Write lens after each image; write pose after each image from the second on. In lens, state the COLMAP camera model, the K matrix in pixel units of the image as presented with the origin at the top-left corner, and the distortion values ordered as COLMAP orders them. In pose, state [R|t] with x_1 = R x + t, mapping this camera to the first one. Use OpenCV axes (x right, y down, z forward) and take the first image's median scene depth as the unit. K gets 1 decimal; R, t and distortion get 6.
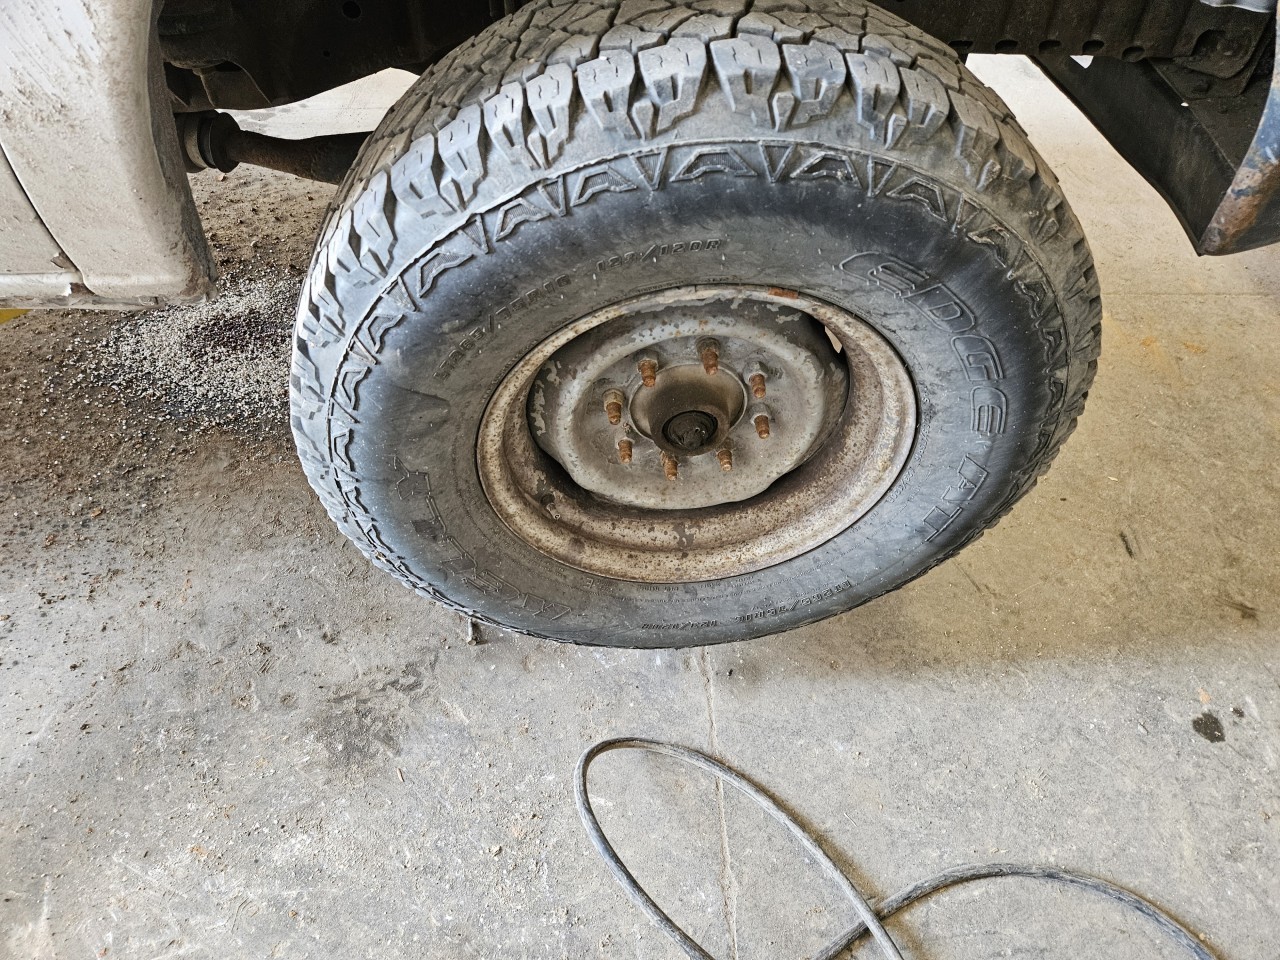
lens RADIAL K [[845.7, 0, 640.0], [0, 845.7, 480.0], [0, 0, 1]] dist [0.079674, -0.064900]
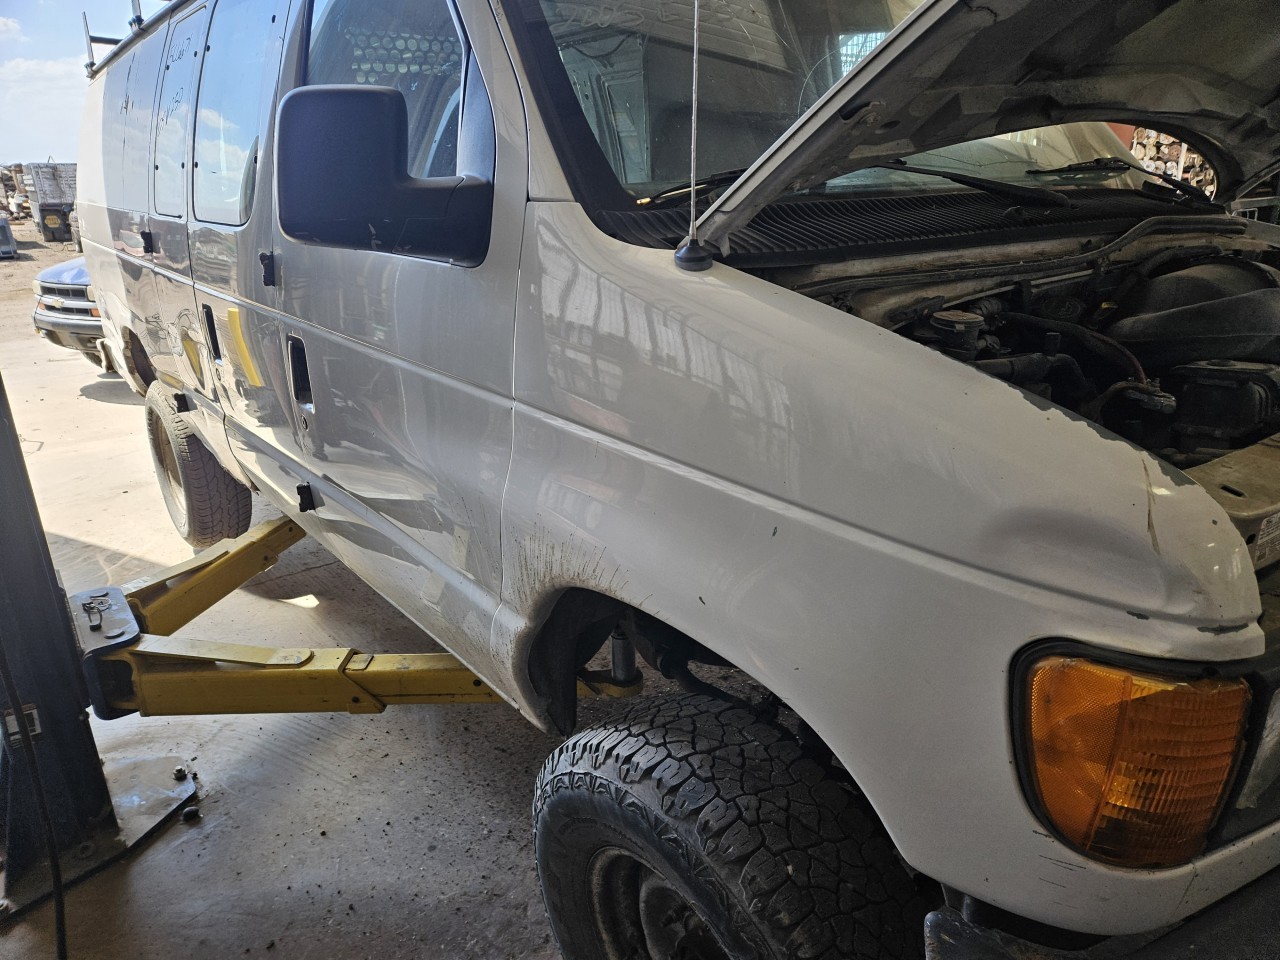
lens RADIAL K [[845.7, 0, 640.0], [0, 845.7, 480.0], [0, 0, 1]] dist [0.079674, -0.064900]
pose [[0.580254, 0.233826, -0.780148, 1.430318], [-0.564255, 0.806172, -0.178053, -0.613679], [0.587300, 0.543519, 0.599722, -0.621414]]
